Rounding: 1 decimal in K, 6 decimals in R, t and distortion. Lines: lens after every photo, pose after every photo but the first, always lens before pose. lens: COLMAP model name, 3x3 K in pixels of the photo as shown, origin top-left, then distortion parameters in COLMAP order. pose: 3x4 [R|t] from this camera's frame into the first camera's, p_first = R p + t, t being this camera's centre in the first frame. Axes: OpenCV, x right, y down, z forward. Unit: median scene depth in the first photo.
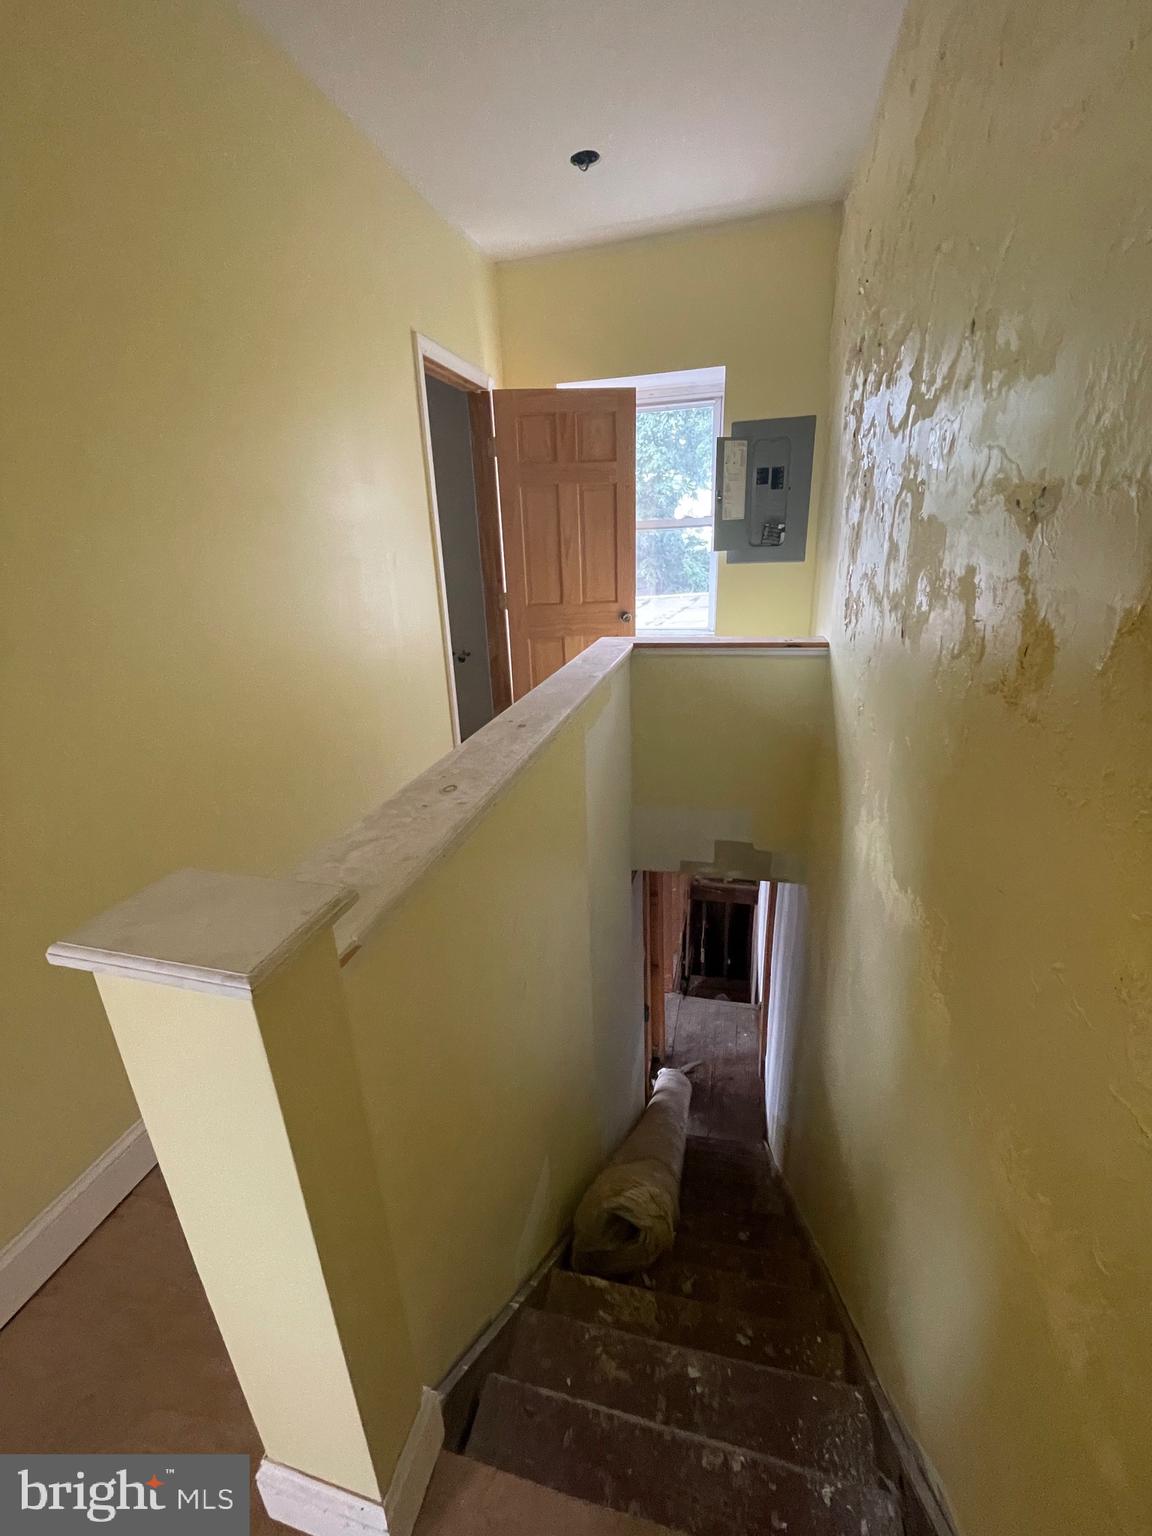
lens RADIAL K [[622.5, 0, 570.8], [0, 622.5, 769.5], [0, 0, 1]] dist [-0.002537, 0.000095]
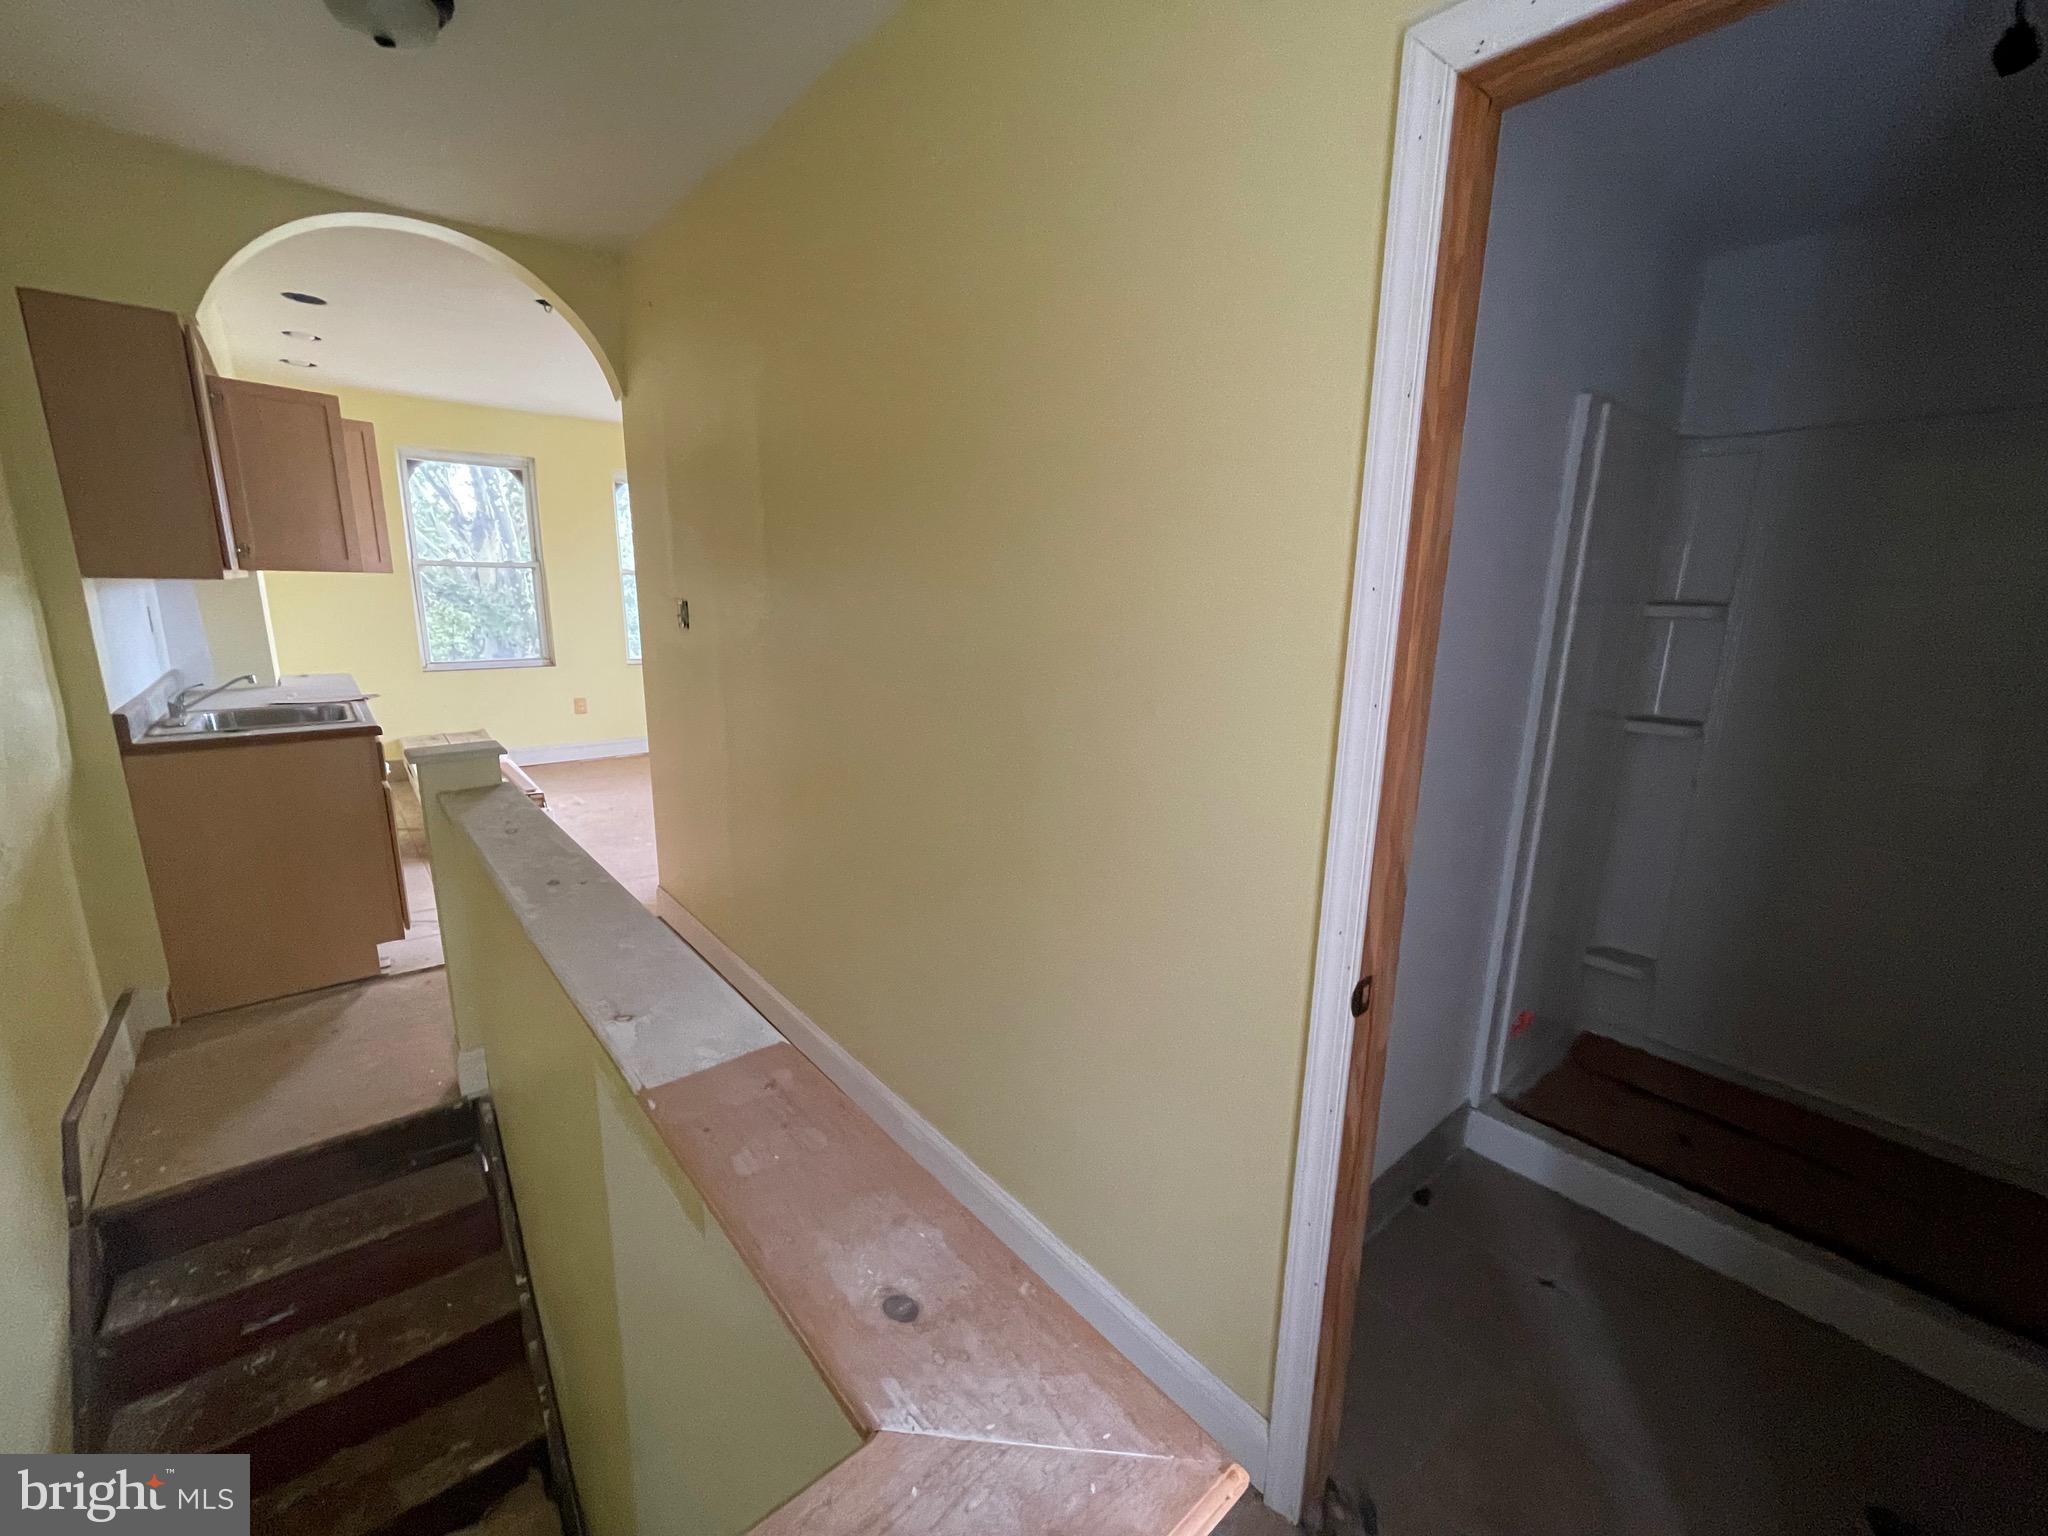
lens RADIAL K [[829.9, 0, 1011.3], [0, 829.9, 769.9], [0, 0, 1]] dist [-0.002537, 0.000095]
pose [[-0.583763, 0.201113, -0.786622, 0.389019], [-0.257715, 0.872839, 0.414409, -0.805749], [0.769937, 0.444641, -0.457702, 1.995374]]
